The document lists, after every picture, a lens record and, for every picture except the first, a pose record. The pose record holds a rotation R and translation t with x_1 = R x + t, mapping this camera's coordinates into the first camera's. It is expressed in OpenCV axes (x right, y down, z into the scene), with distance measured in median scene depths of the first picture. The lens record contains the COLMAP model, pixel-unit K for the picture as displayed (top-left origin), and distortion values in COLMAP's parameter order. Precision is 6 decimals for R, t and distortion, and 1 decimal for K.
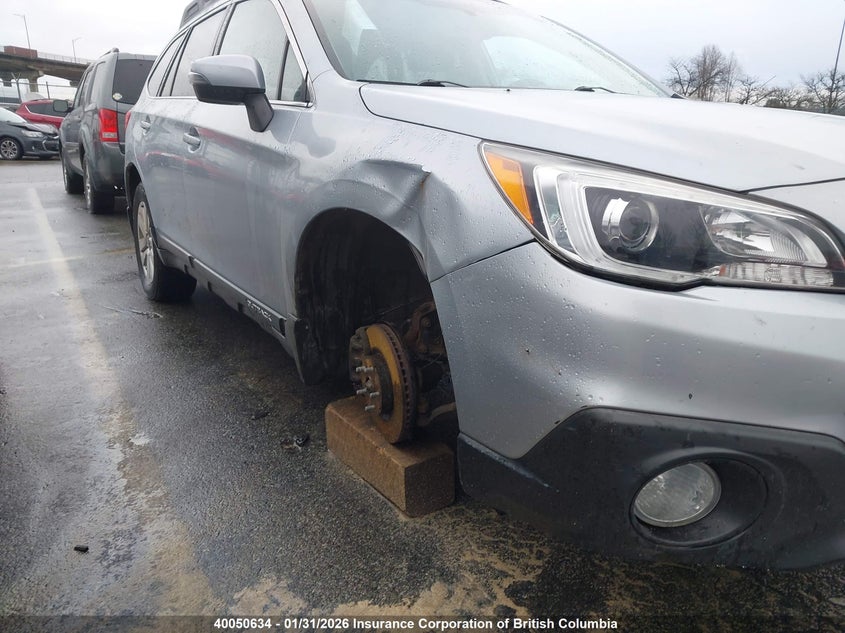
lens RADIAL K [[668.4, 0, 426.8], [0, 668.4, 314.3], [0, 0, 1]] dist [0.038820, -0.069858]
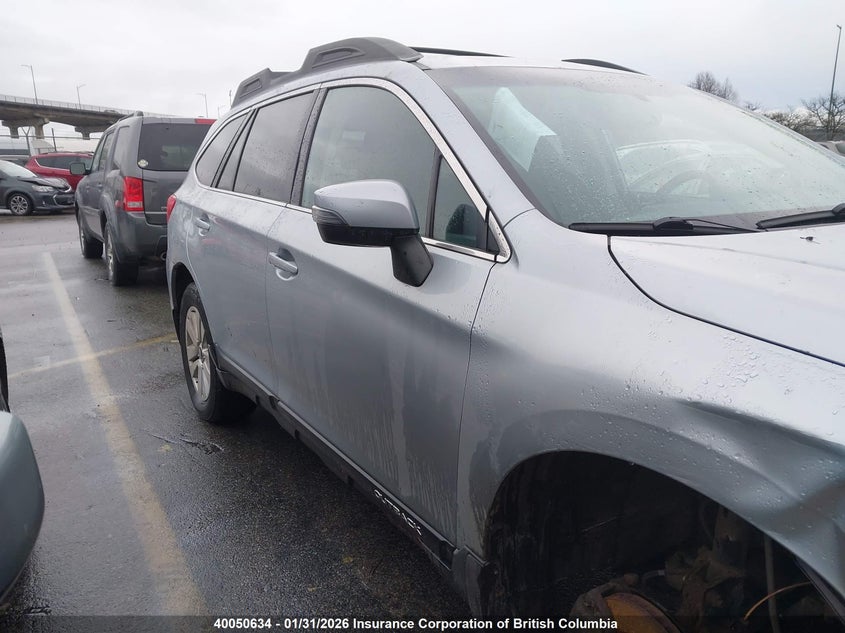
lens RADIAL K [[668.4, 0, 417.1], [0, 668.4, 318.2], [0, 0, 1]] dist [0.038820, -0.069858]
pose [[0.999638, -0.022431, -0.014870, -0.105937], [0.021828, 0.998979, -0.039558, -0.093795], [0.015742, 0.039219, 0.999107, 0.126980]]
